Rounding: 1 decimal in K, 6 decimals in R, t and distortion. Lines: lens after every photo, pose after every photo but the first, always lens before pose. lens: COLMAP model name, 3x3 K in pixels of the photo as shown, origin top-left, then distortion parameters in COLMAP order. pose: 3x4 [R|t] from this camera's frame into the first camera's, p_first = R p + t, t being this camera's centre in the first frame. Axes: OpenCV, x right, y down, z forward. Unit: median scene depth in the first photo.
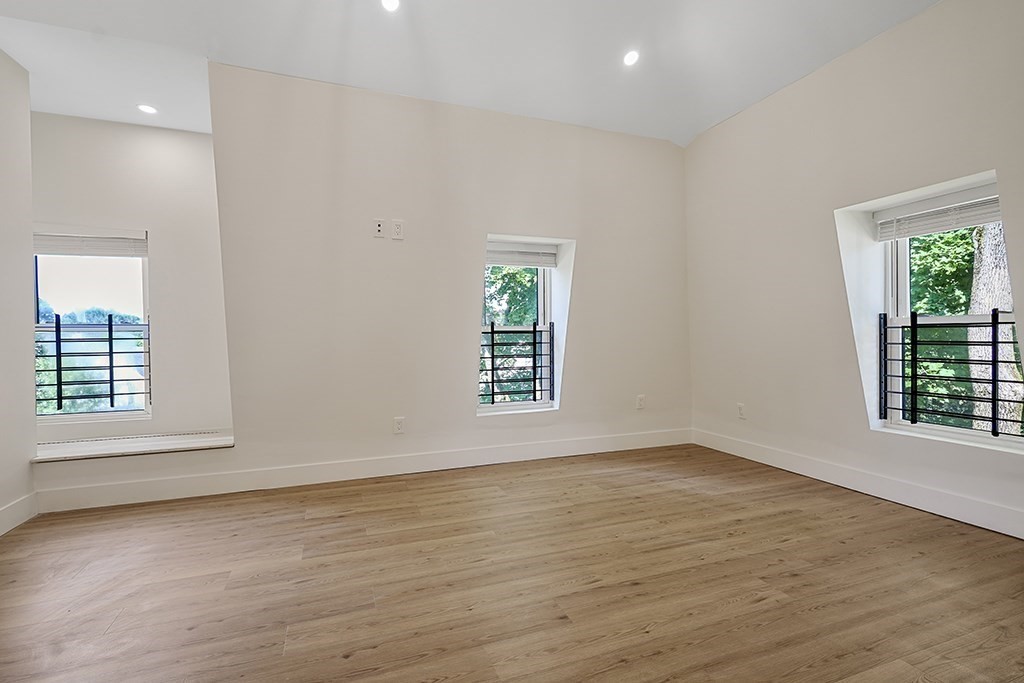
lens RADIAL K [[469.9, 0, 495.6], [0, 469.9, 341.4], [0, 0, 1]] dist [0.000807, 0.000419]
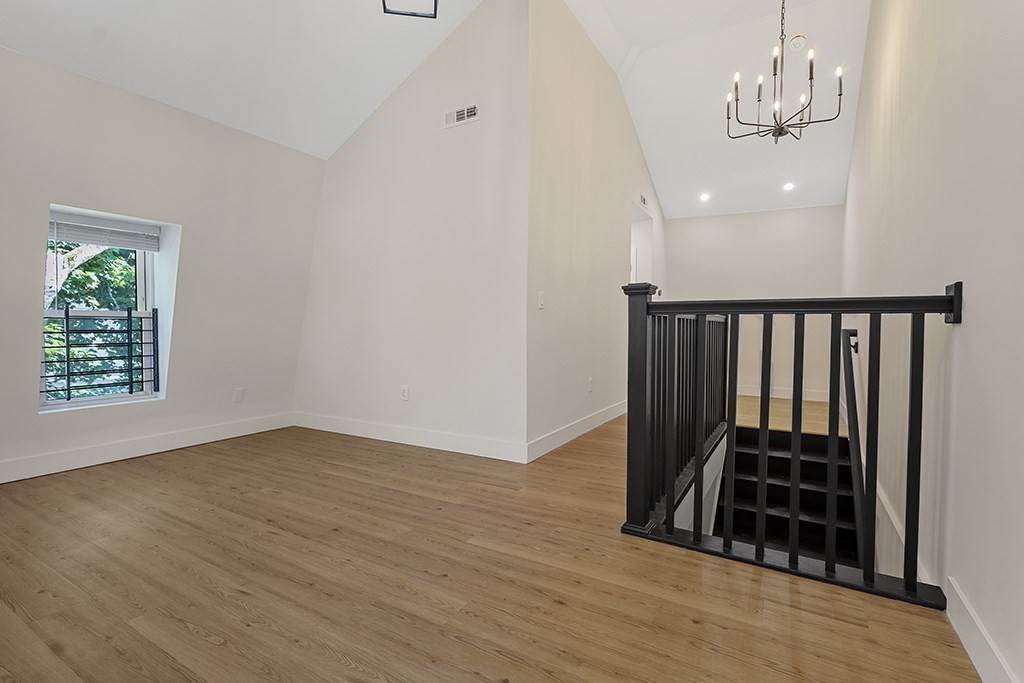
lens RADIAL K [[478.0, 0, 512.0], [0, 478.0, 341.5], [0, 0, 1]] dist [-0.000670, 0.000638]
pose [[-0.632058, -0.017100, 0.774733, -1.036308], [0.009514, 0.999510, 0.029823, -0.002380], [-0.774863, 0.026220, -0.631585, 1.207630]]
